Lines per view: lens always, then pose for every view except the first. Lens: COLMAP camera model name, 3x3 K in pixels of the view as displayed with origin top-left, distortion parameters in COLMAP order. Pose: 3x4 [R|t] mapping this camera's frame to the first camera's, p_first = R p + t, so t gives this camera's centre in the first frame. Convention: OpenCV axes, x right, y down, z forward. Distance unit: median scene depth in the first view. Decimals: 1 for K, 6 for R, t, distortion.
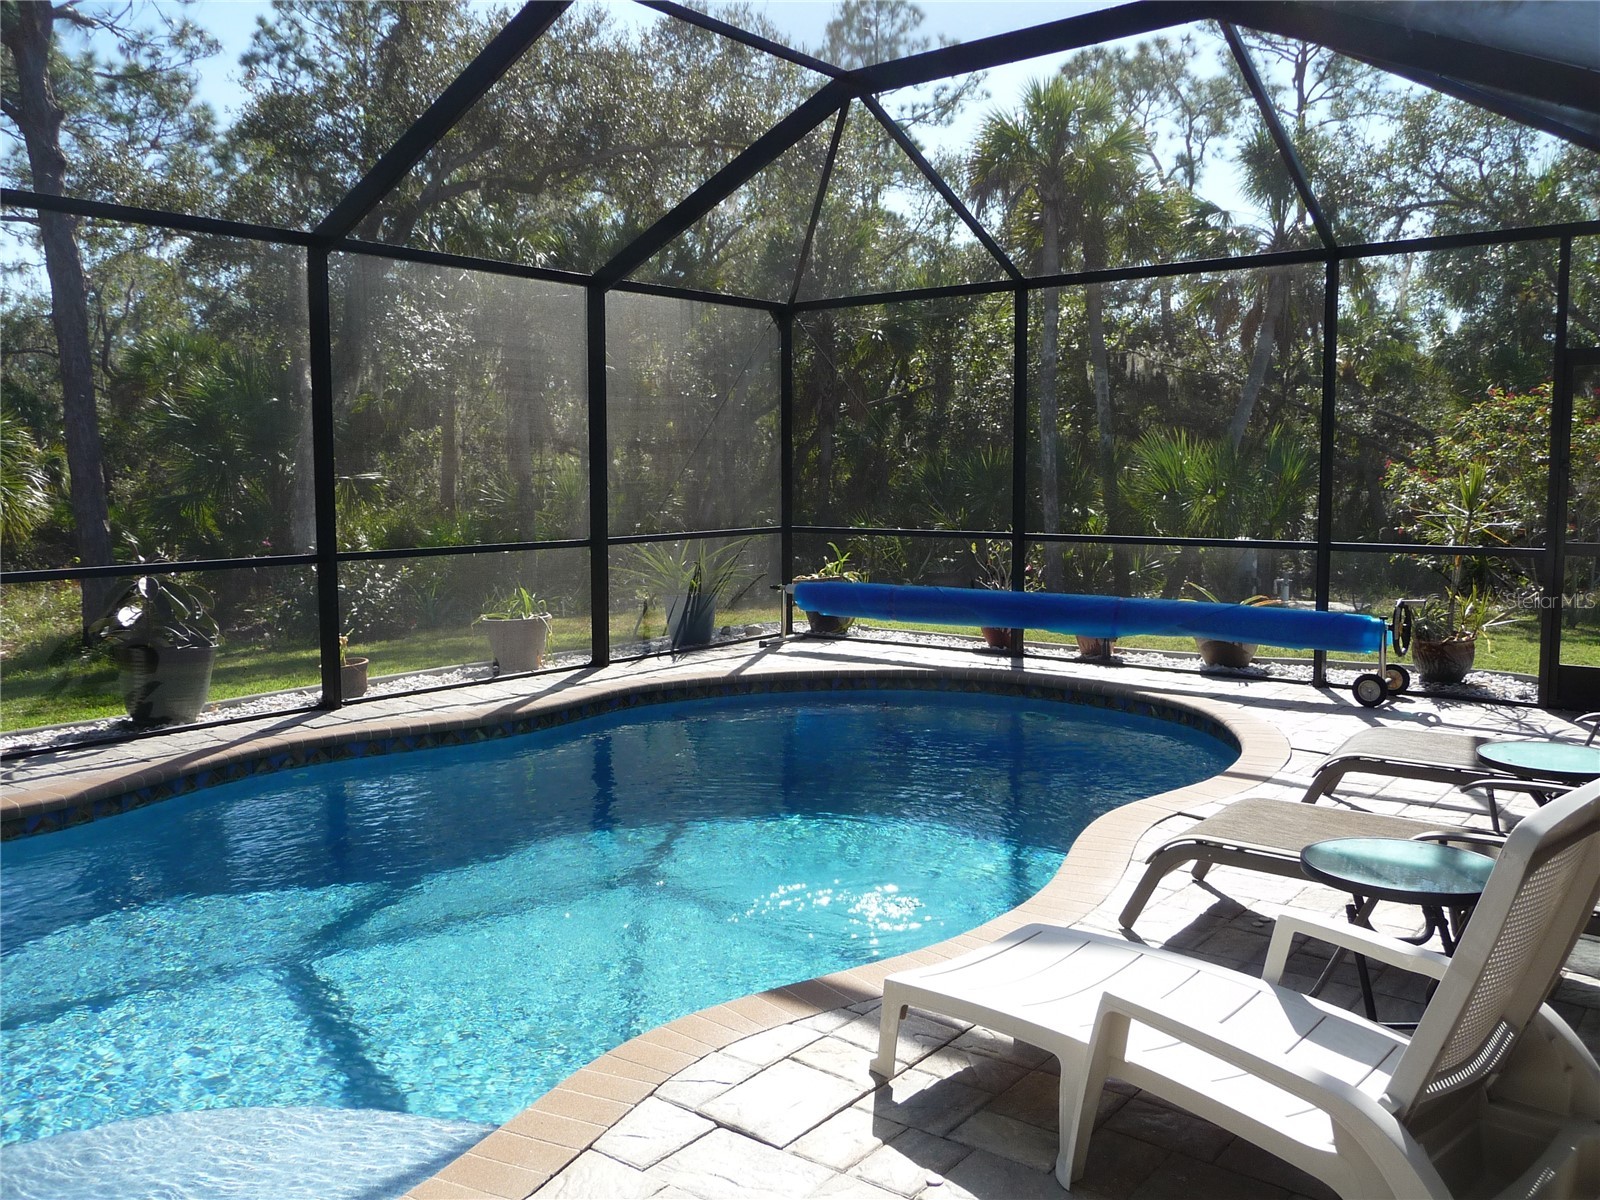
lens RADIAL K [[1319.9, 0, 793.7], [0, 1319.9, 597.3], [0, 0, 1]] dist [-0.038347, 0.029777]
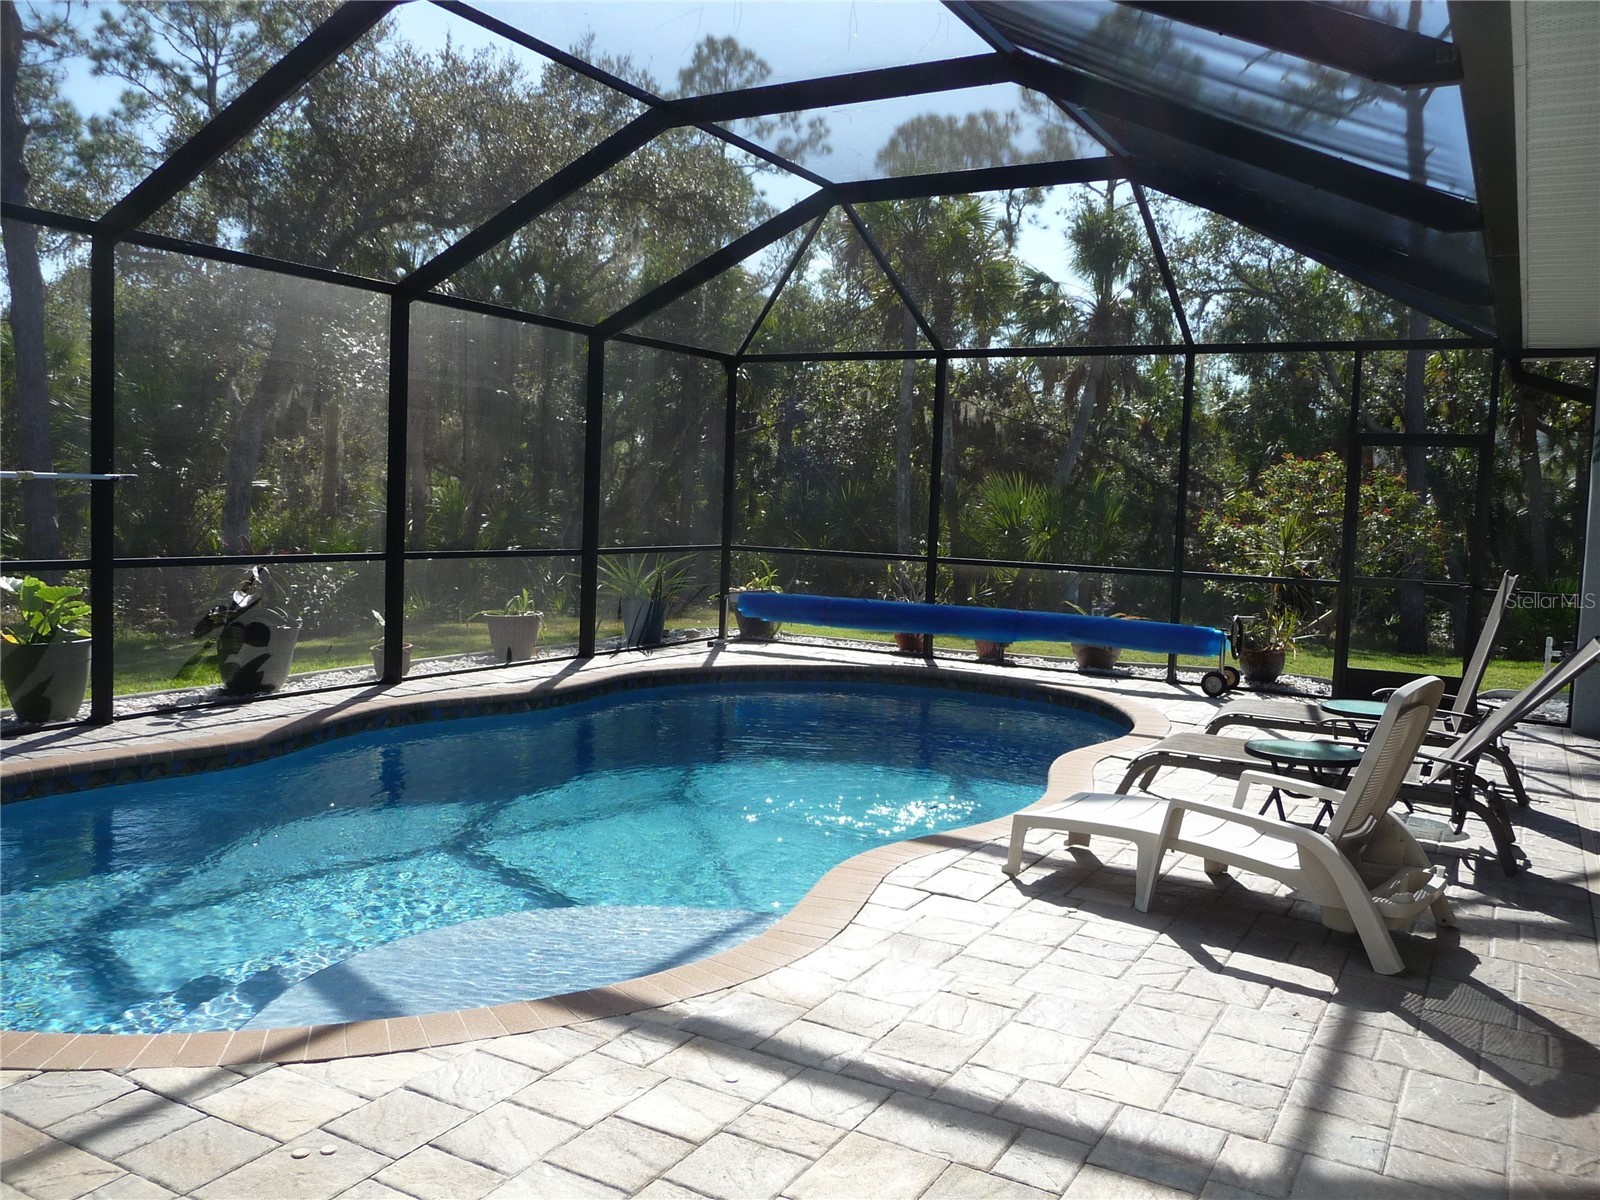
lens RADIAL K [[1319.9, 0, 794.6], [0, 1319.9, 607.8], [0, 0, 1]] dist [-0.038347, 0.029777]
pose [[0.986817, 0.028623, 0.159289, -0.113464], [-0.026804, 0.999549, -0.013562, 0.014040], [-0.159605, 0.009113, 0.987139, -0.142604]]
